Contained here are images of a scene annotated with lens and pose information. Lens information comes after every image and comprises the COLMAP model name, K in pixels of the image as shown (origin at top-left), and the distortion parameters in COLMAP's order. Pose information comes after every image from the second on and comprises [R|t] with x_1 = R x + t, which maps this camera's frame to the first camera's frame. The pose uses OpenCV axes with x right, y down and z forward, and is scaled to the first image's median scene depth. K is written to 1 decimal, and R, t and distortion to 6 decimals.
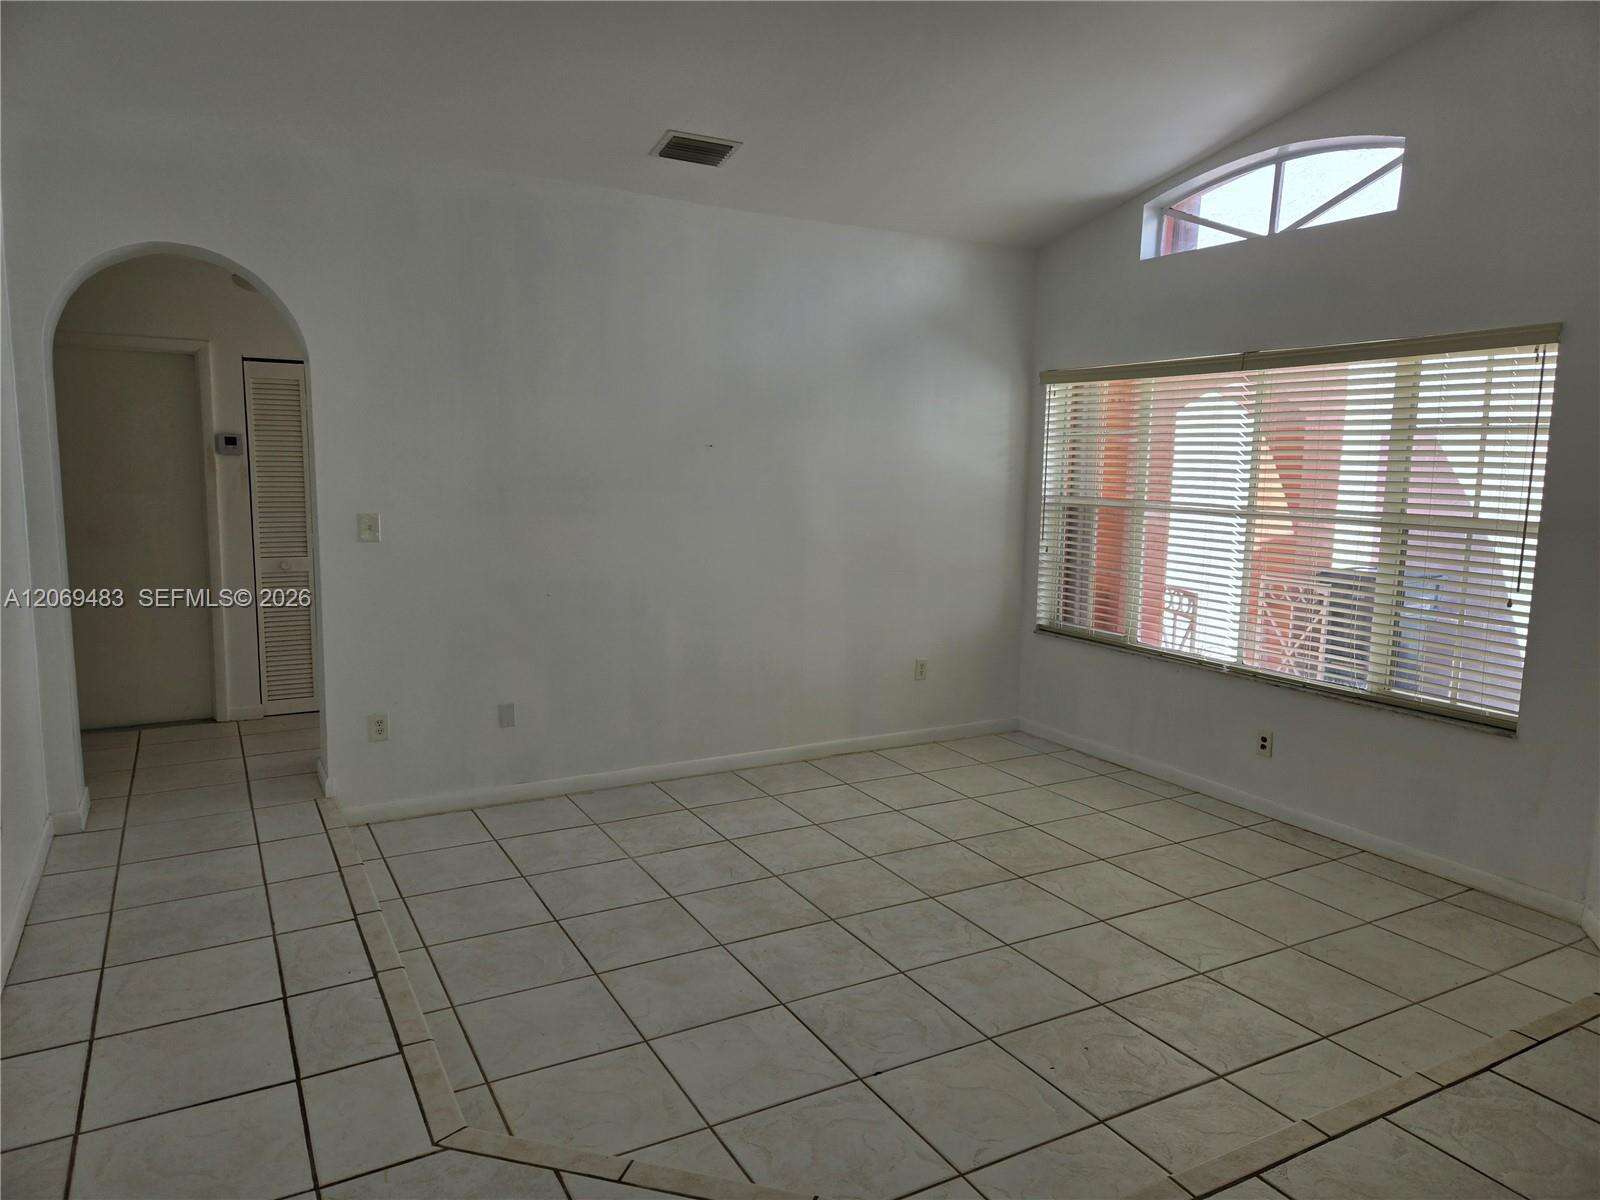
lens RADIAL K [[1072.8, 0, 802.1], [0, 1072.8, 597.6], [0, 0, 1]] dist [0.053279, -0.039575]
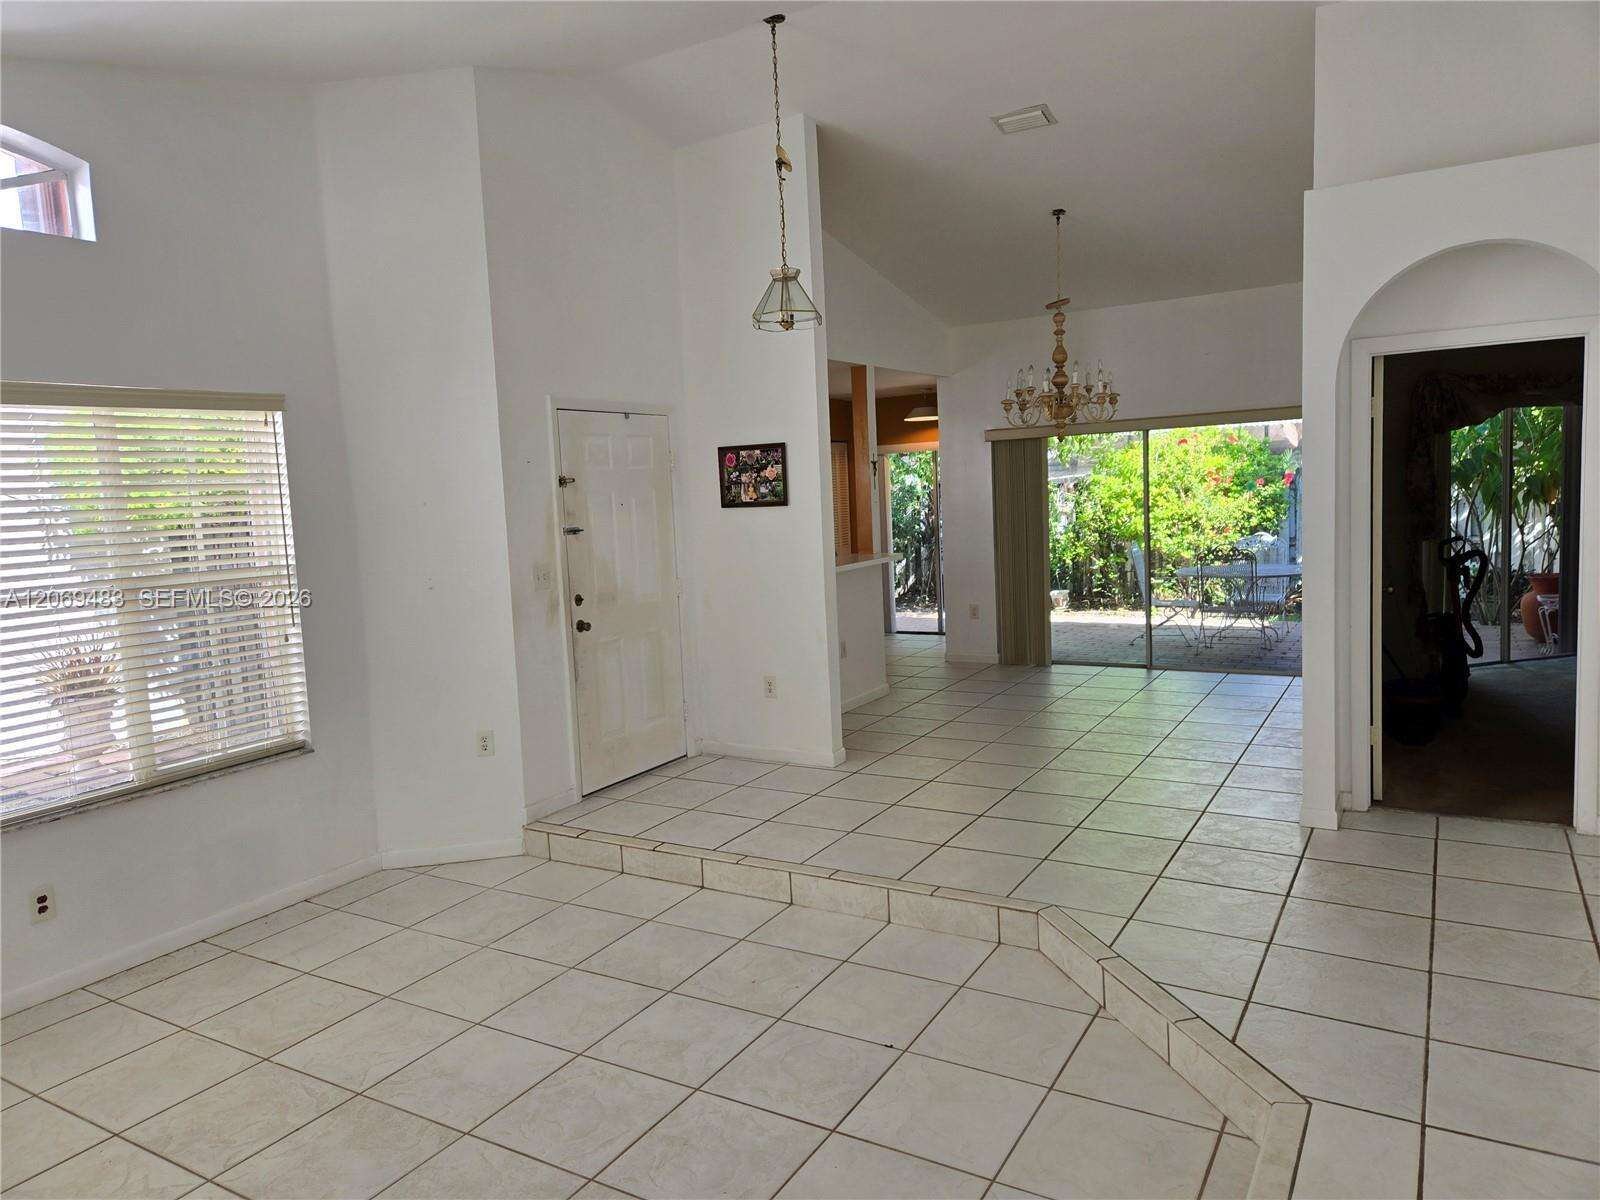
lens RADIAL K [[1072.8, 0, 794.1], [0, 1072.8, 601.4], [0, 0, 1]] dist [0.053279, -0.039575]
pose [[-0.494948, -0.089809, 0.864269, -0.576268], [0.151370, 0.970524, 0.187536, -0.163425], [-0.855637, 0.223645, -0.466764, 1.077567]]
